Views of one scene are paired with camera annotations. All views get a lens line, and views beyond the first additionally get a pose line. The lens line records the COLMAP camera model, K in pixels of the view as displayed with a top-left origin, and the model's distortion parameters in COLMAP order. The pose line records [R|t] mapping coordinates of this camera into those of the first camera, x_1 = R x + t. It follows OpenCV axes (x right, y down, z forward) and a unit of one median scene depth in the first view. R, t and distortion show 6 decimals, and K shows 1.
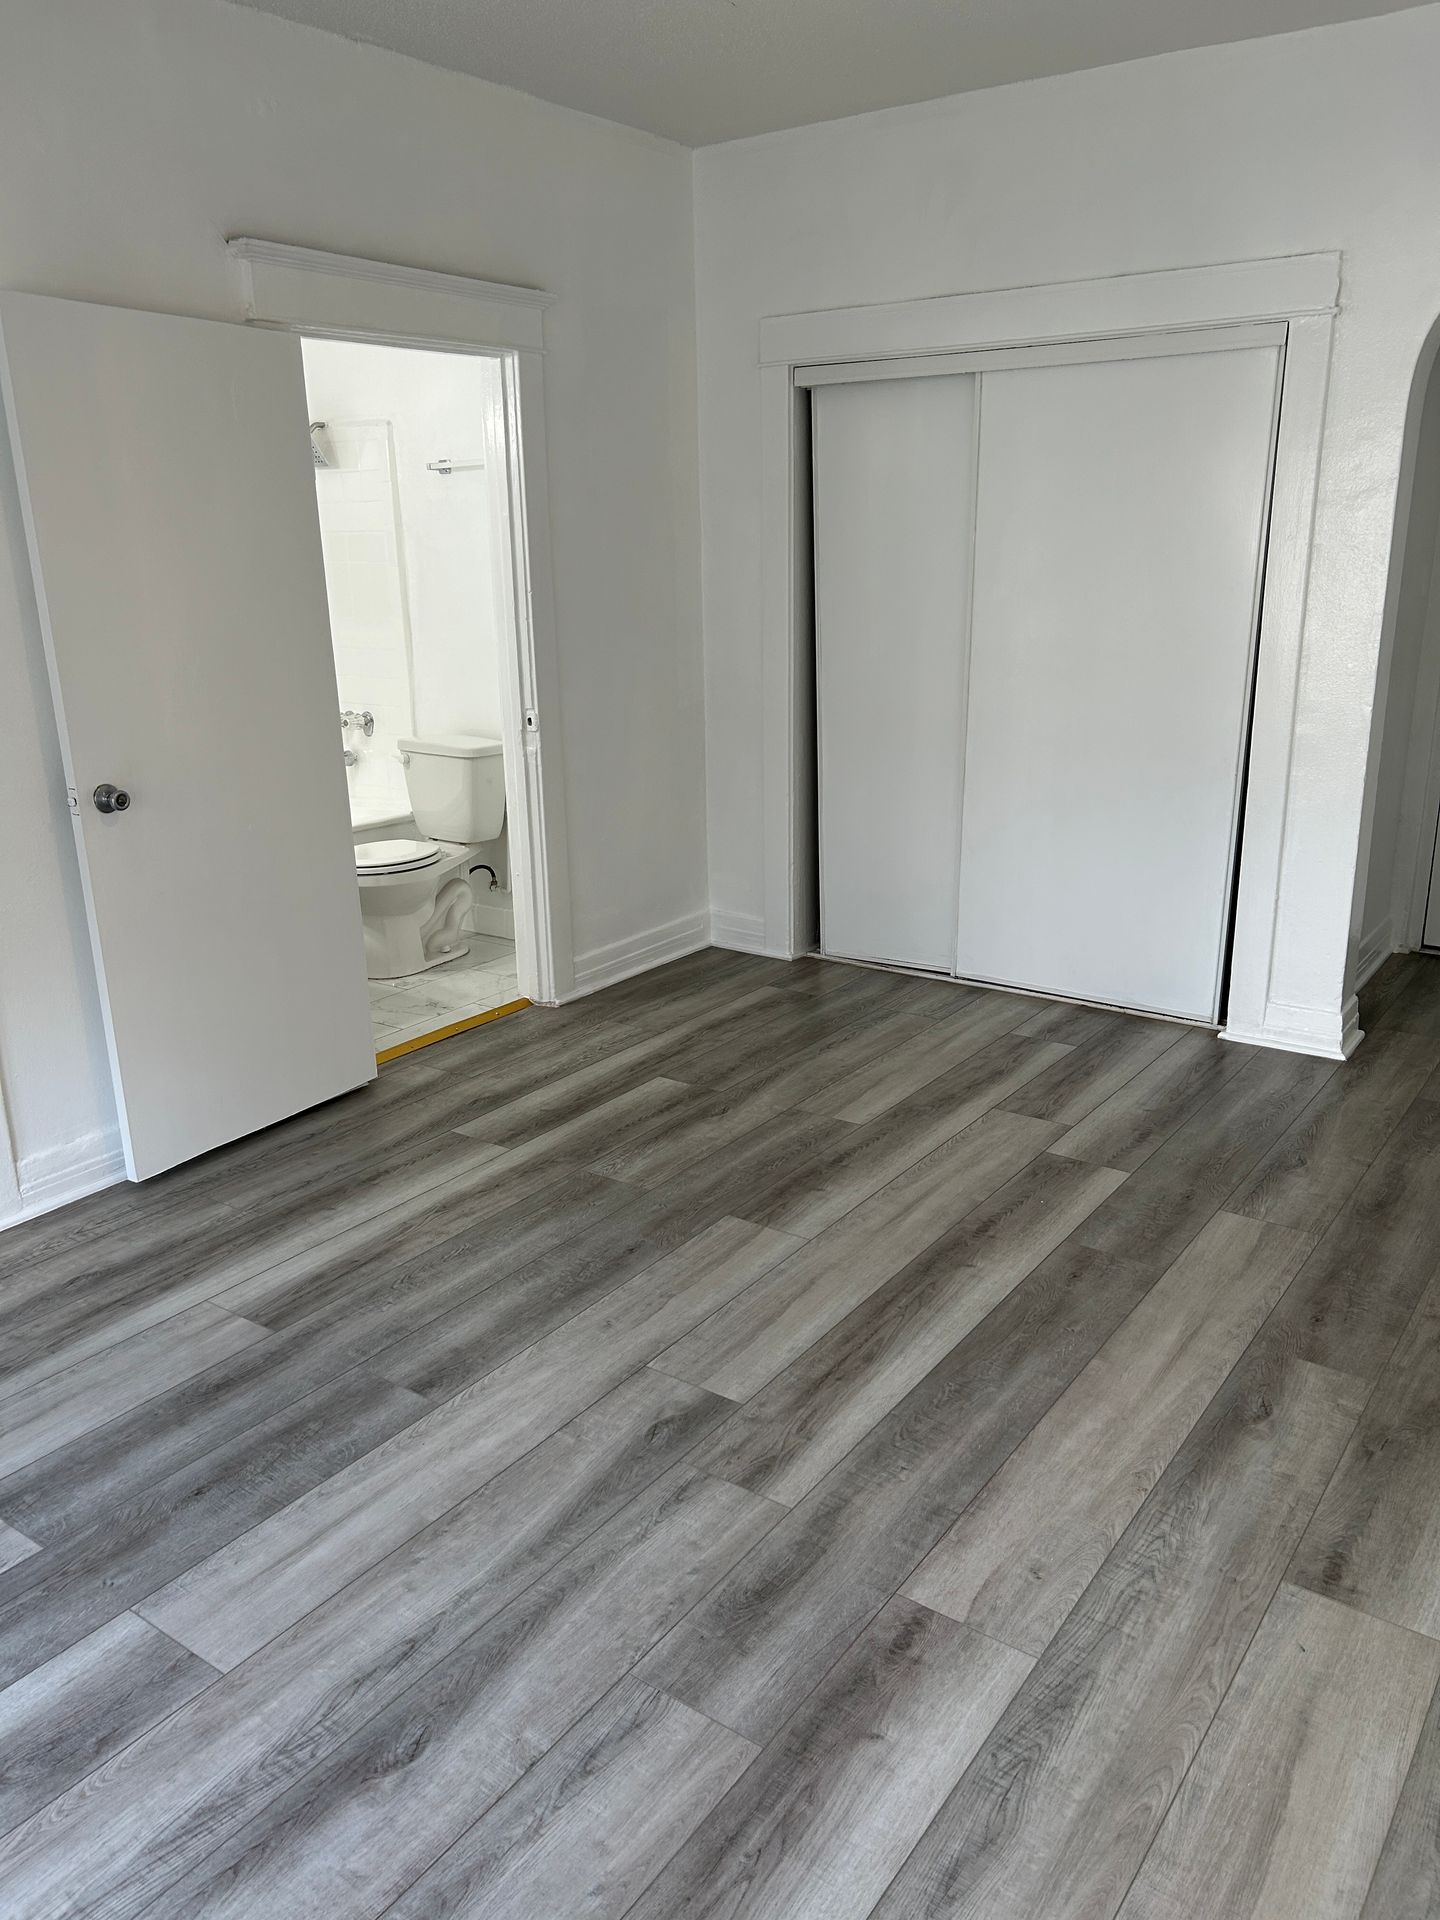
lens RADIAL K [[1446.7, 0, 718.9], [0, 1446.7, 962.7], [0, 0, 1]] dist [0.054744, -0.057468]
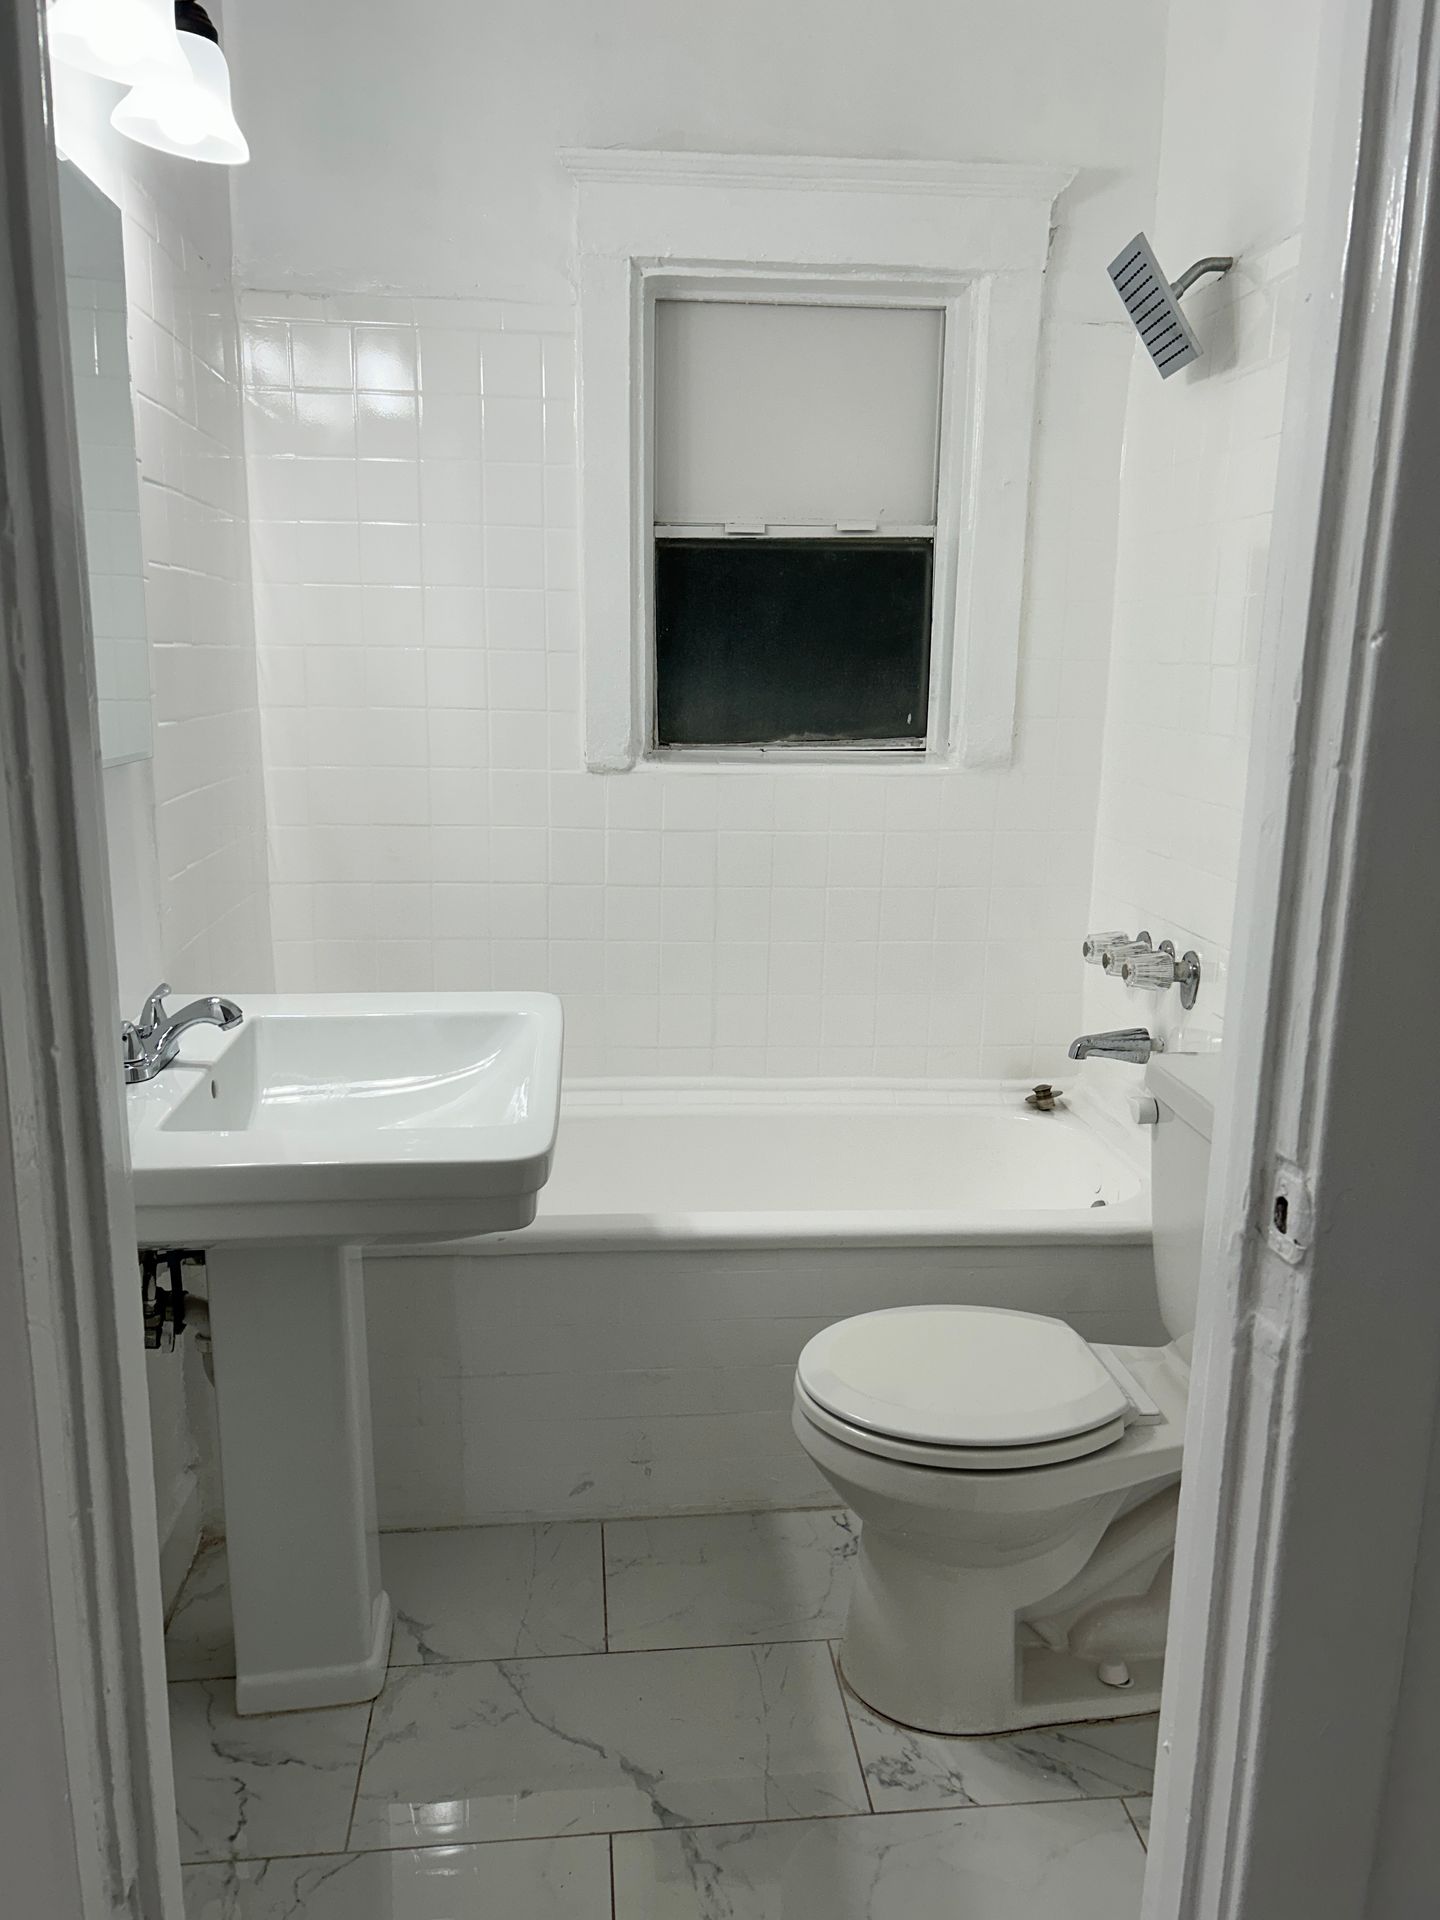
lens RADIAL K [[1446.7, 0, 719.6], [0, 1446.7, 961.1], [0, 0, 1]] dist [0.054744, -0.057468]
pose [[0.655186, 0.188211, -0.731647, -0.030238], [-0.241212, 0.969894, 0.033493, -0.190256], [0.715924, 0.154538, 0.680860, 0.777824]]
